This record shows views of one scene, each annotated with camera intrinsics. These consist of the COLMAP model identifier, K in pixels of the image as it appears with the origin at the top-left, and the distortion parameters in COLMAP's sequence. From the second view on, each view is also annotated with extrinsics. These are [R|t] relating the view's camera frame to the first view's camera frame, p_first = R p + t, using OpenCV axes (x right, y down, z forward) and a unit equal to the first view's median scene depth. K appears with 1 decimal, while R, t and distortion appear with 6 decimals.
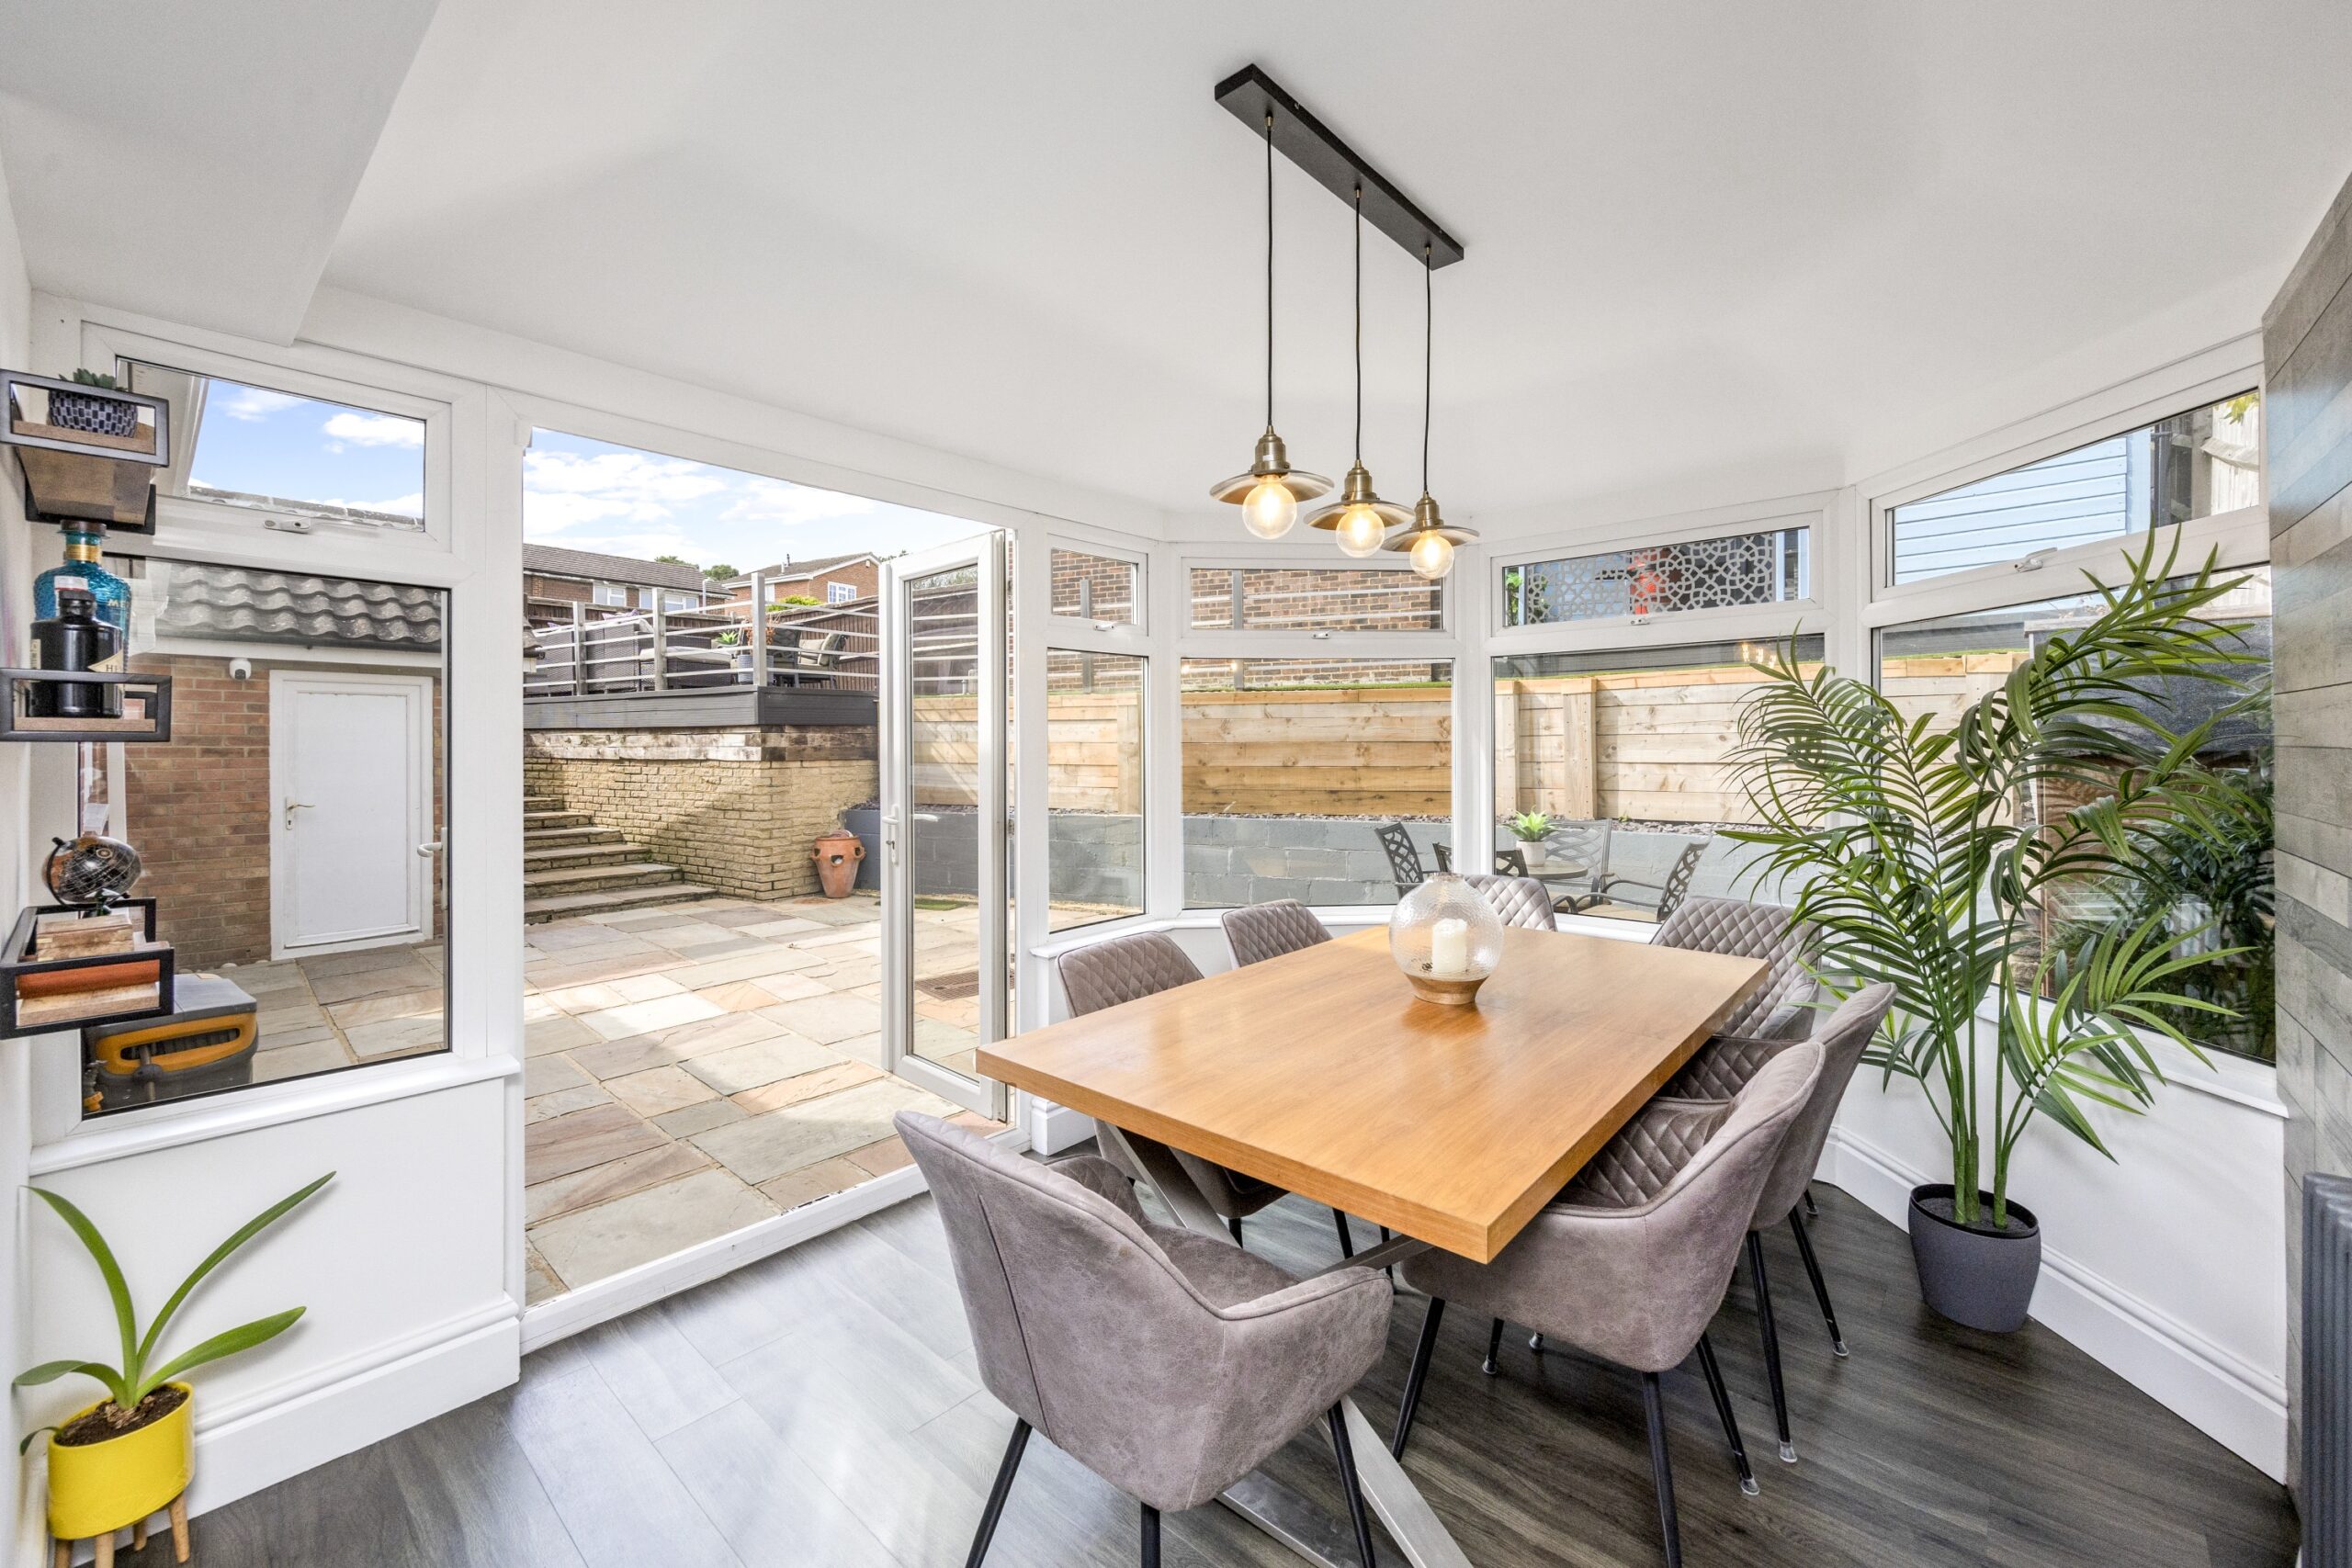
lens RADIAL K [[942.0, 0, 1179.2], [0, 942.0, 746.7], [0, 0, 1]] dist [-0.001093, -0.000539]
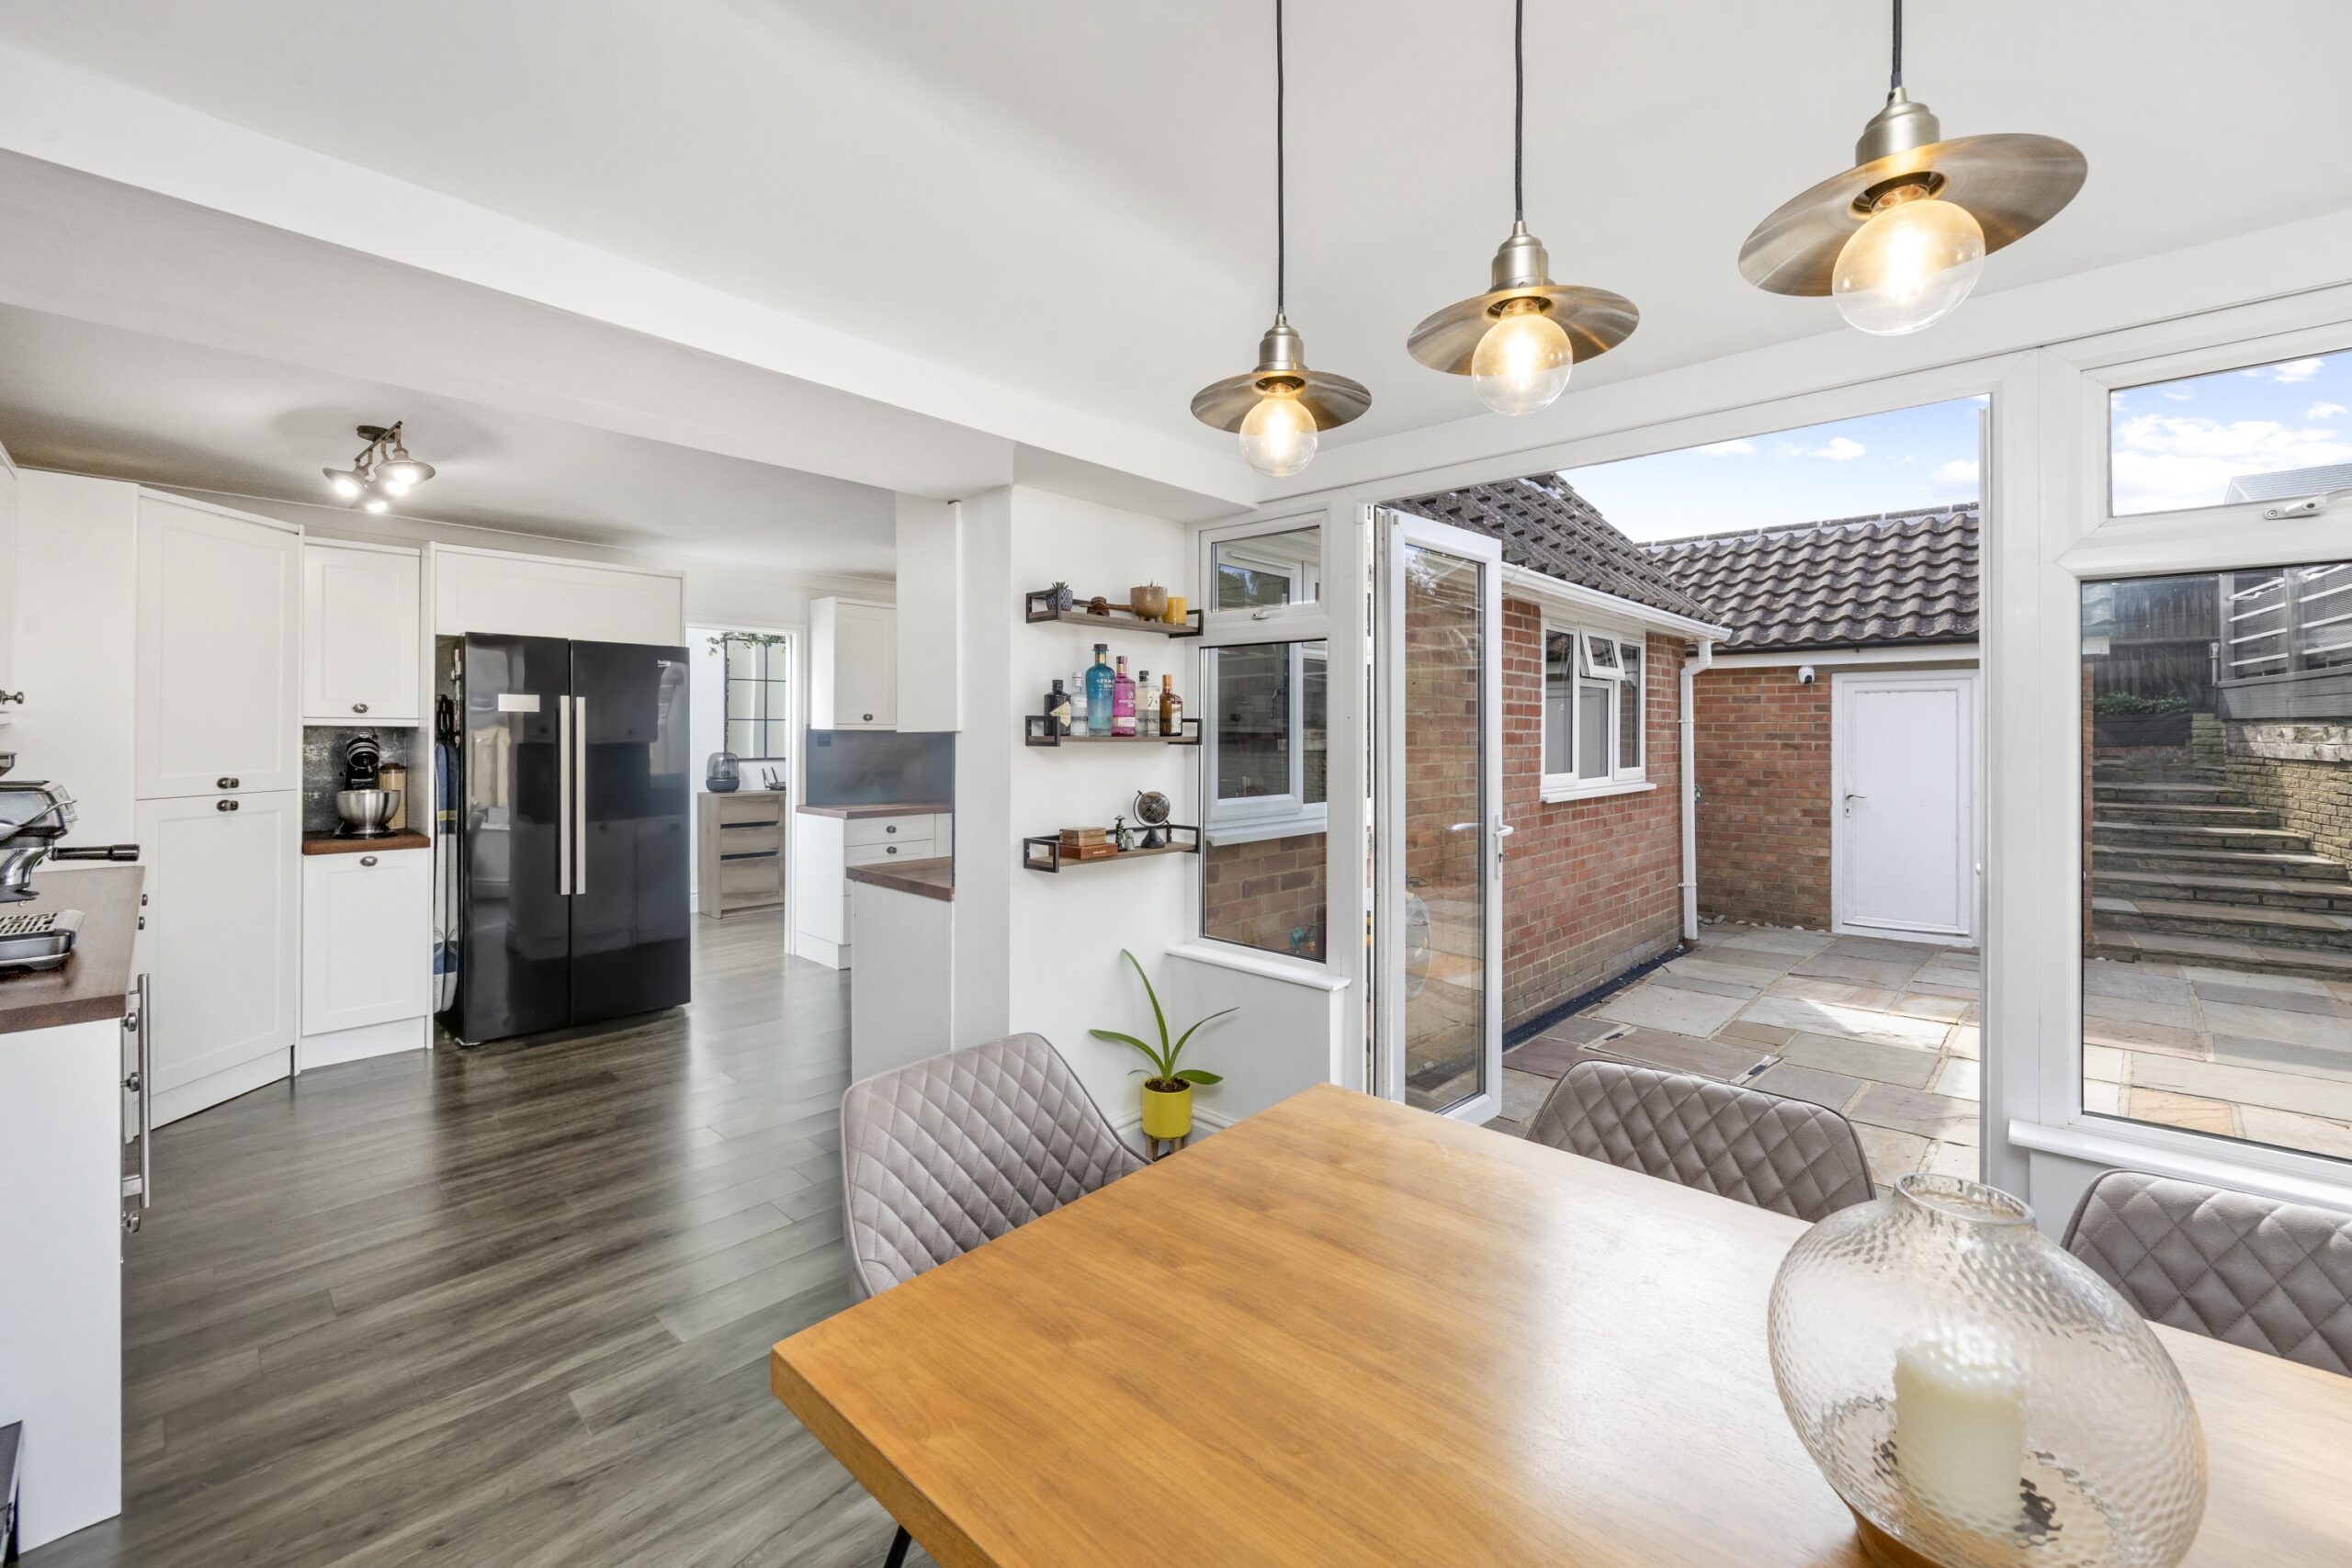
lens RADIAL K [[942.0, 0, 1171.1], [0, 942.0, 739.4], [0, 0, 1]] dist [-0.001093, -0.000539]
pose [[-0.038362, 0.000929, -0.999263, 0.156679], [-0.002922, 0.999995, 0.001042, -0.001534], [0.999260, 0.002960, -0.038359, 0.207033]]
